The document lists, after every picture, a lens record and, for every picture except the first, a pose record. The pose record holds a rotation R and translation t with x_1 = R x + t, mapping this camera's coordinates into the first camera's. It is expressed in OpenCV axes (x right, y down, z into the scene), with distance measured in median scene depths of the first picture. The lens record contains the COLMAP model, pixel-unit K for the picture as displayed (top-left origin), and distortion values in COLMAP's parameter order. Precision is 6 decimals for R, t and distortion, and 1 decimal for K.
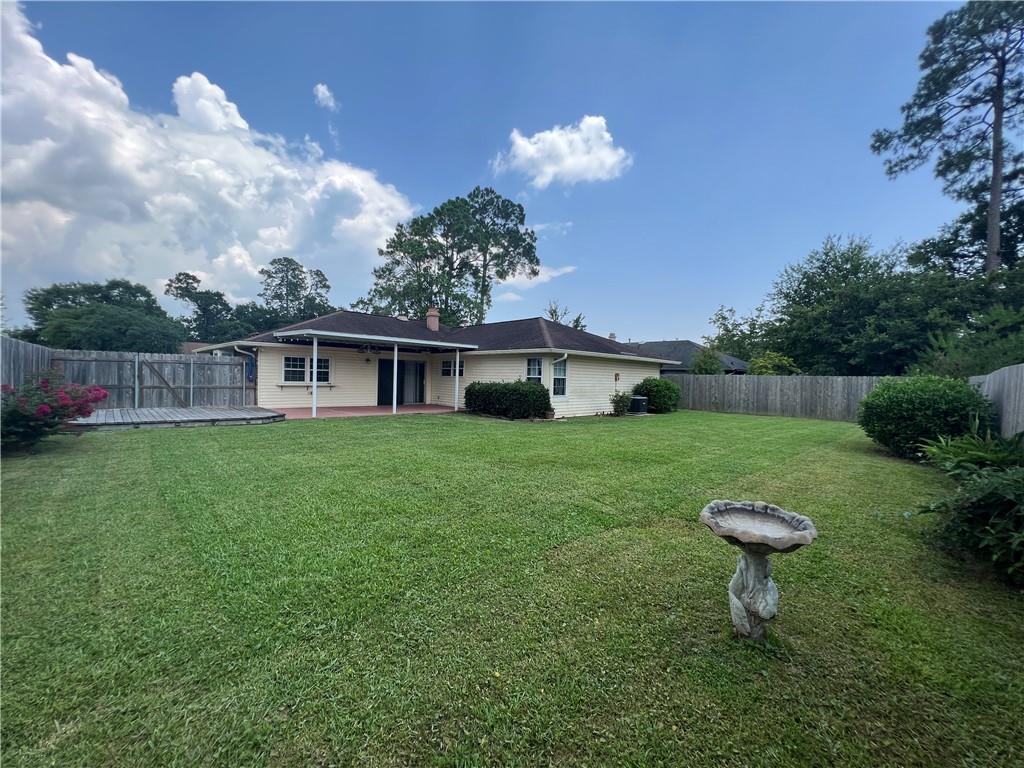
lens RADIAL K [[409.2, 0, 512.9], [0, 409.2, 385.9], [0, 0, 1]] dist [-0.001445, -0.000388]
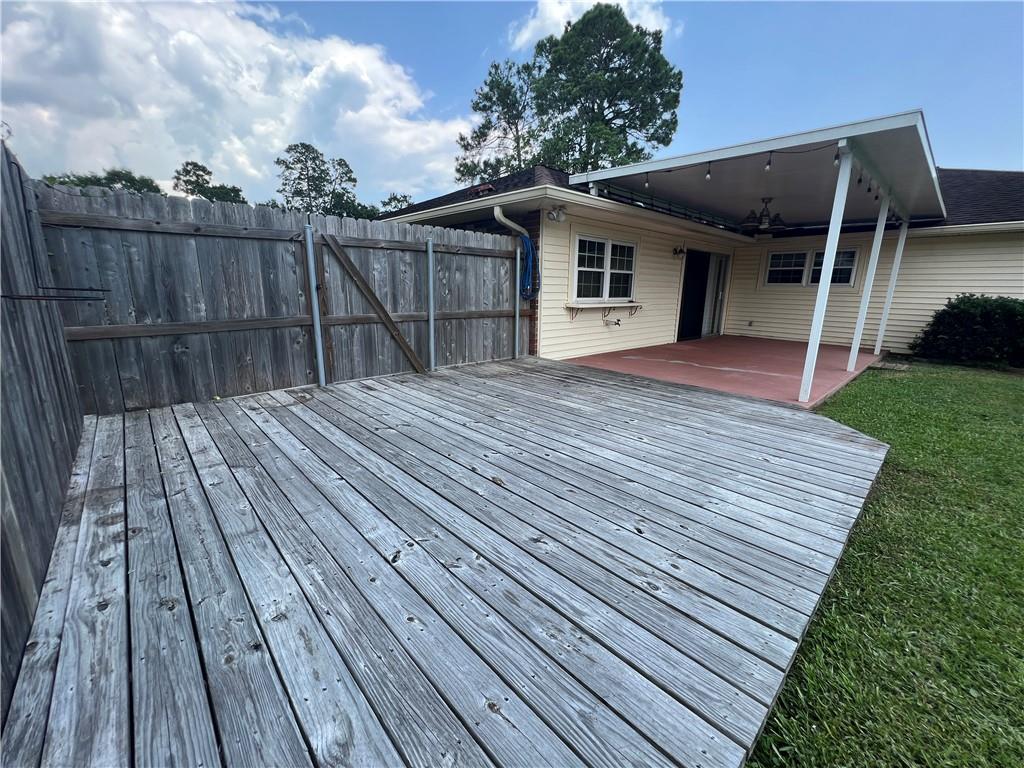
lens RADIAL K [[415.7, 0, 508.8], [0, 415.7, 380.2], [0, 0, 1]] dist [-0.002160, 0.000277]
pose [[0.999182, -0.001339, -0.040409, -0.568464], [0.009272, 0.980404, 0.196778, -0.012038], [0.039354, -0.196992, 0.979615, 0.505042]]
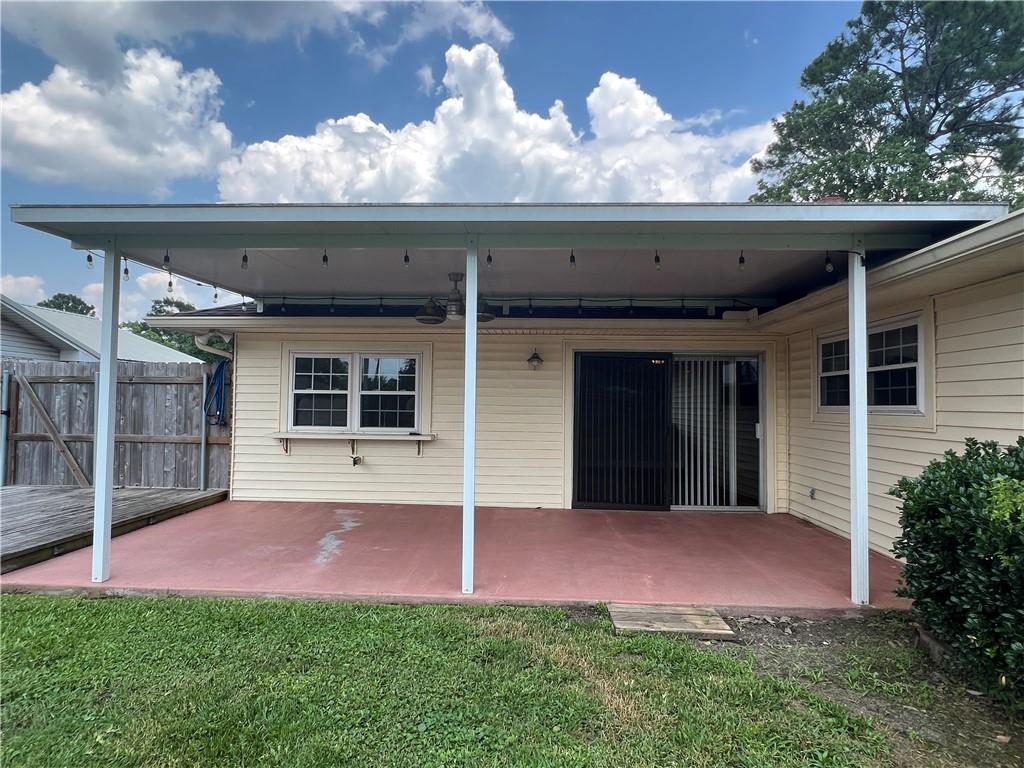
lens RADIAL K [[564.2, 0, 512.2], [0, 564.2, 384.6], [0, 0, 1]] dist [0.001930, -0.000322]
pose [[0.677860, -0.042633, -0.733954, -0.060978], [-0.011026, 0.997615, -0.068131, -0.014707], [0.735108, 0.054276, 0.675774, 0.746465]]
